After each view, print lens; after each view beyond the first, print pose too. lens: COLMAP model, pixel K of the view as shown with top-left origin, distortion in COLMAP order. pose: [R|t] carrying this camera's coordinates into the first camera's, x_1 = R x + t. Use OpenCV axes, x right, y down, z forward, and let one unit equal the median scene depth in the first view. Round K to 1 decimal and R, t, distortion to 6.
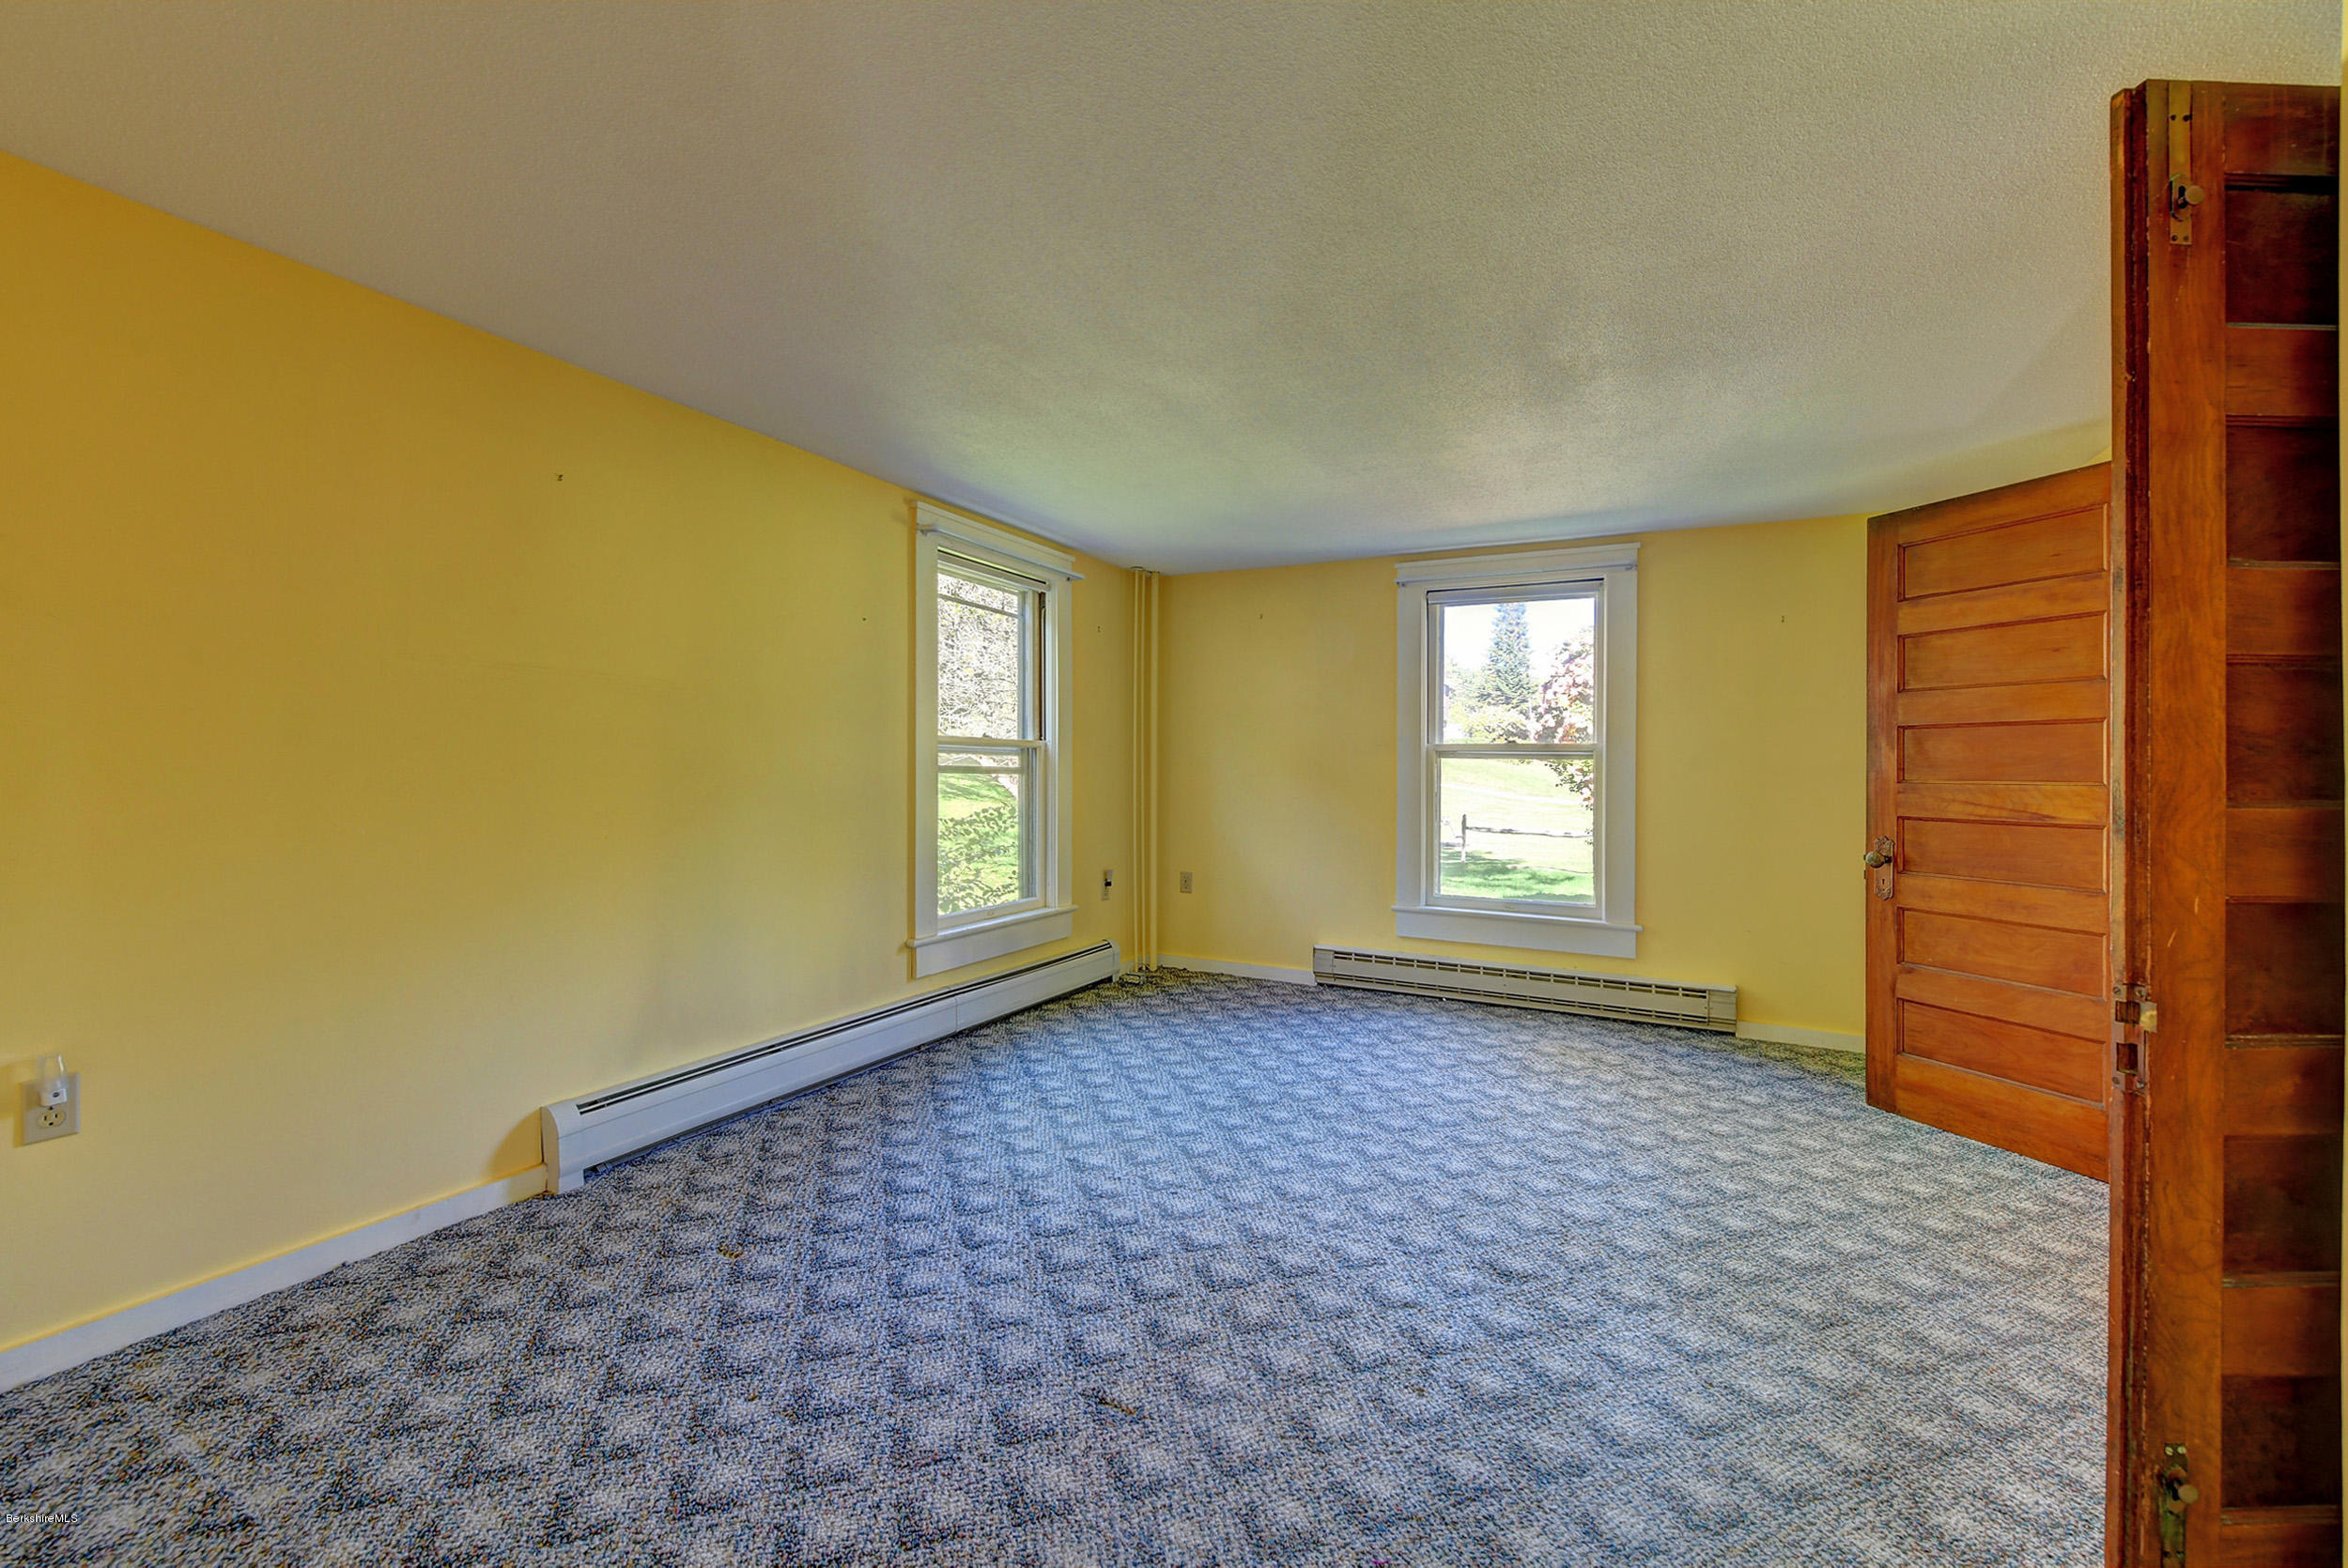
lens RADIAL K [[949.3, 0, 1173.5], [0, 949.3, 777.6], [0, 0, 1]] dist [0.001580, -0.001090]
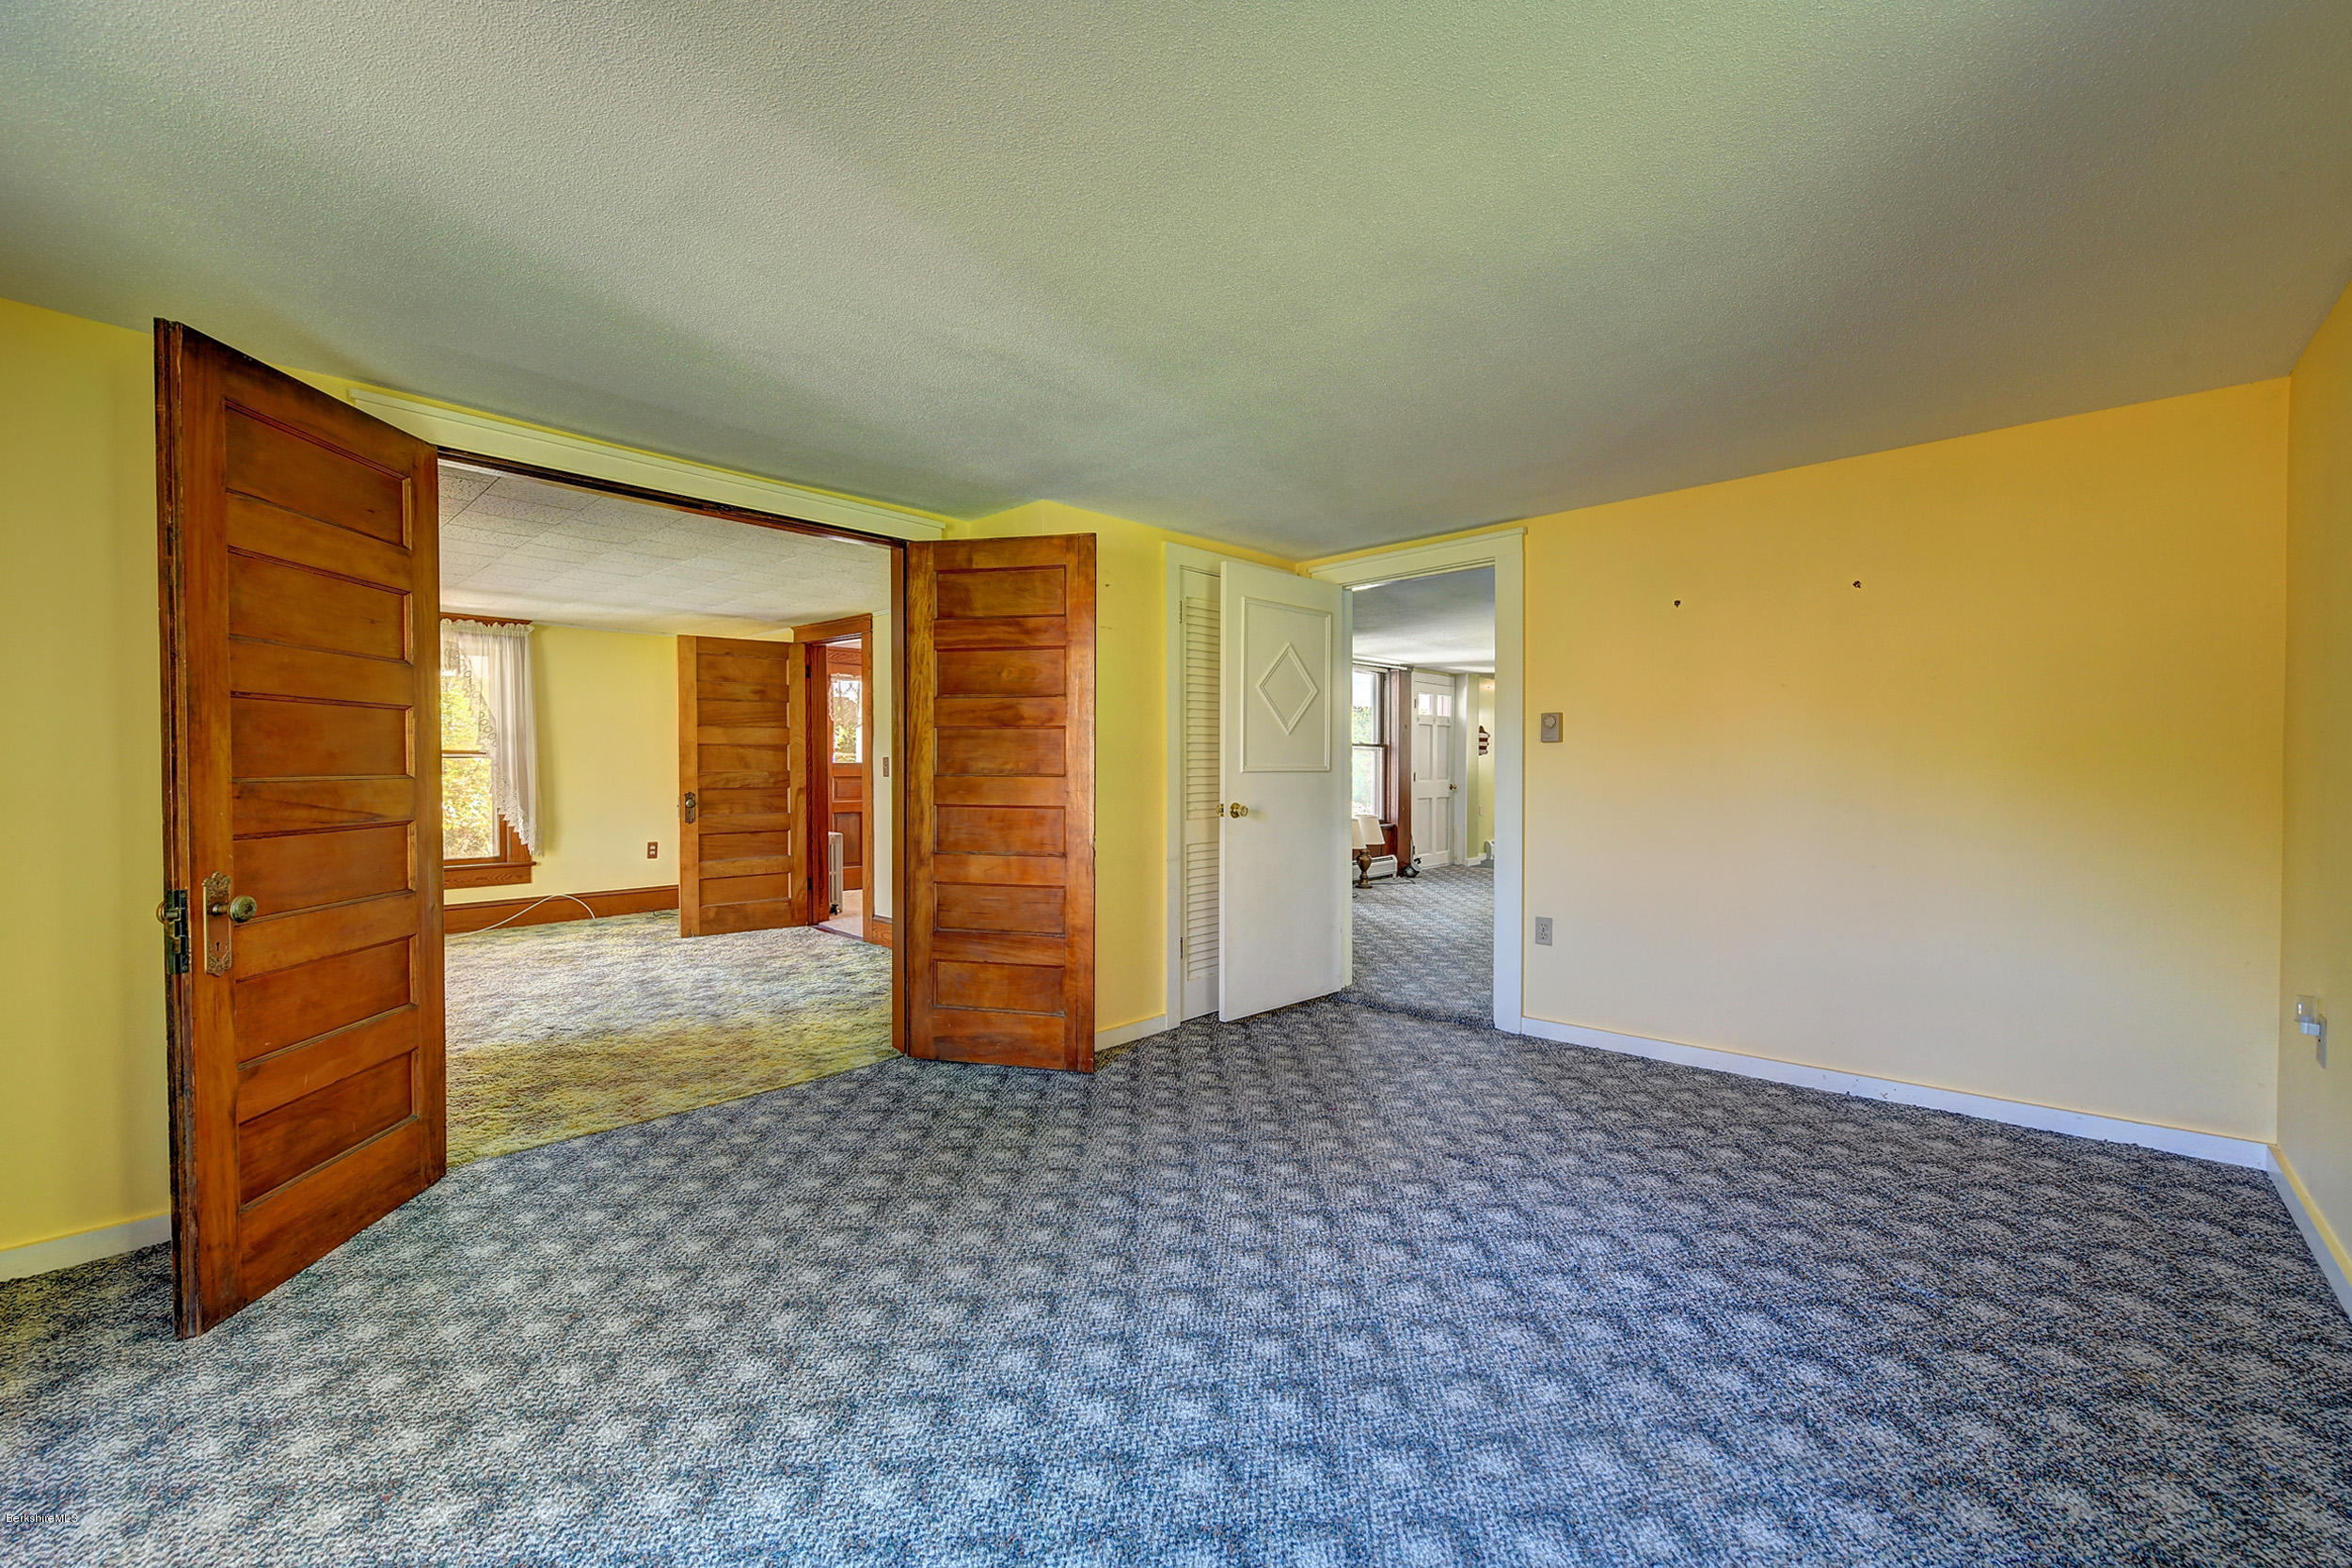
lens RADIAL K [[951.0, 0, 1187.6], [0, 951.0, 778.5], [0, 0, 1]] dist [0.001580, -0.001090]
pose [[-0.969517, -0.014718, 0.244583, 0.003103], [-0.007618, 0.999522, 0.029953, -0.024044], [-0.244907, 0.027176, -0.969166, 1.651940]]
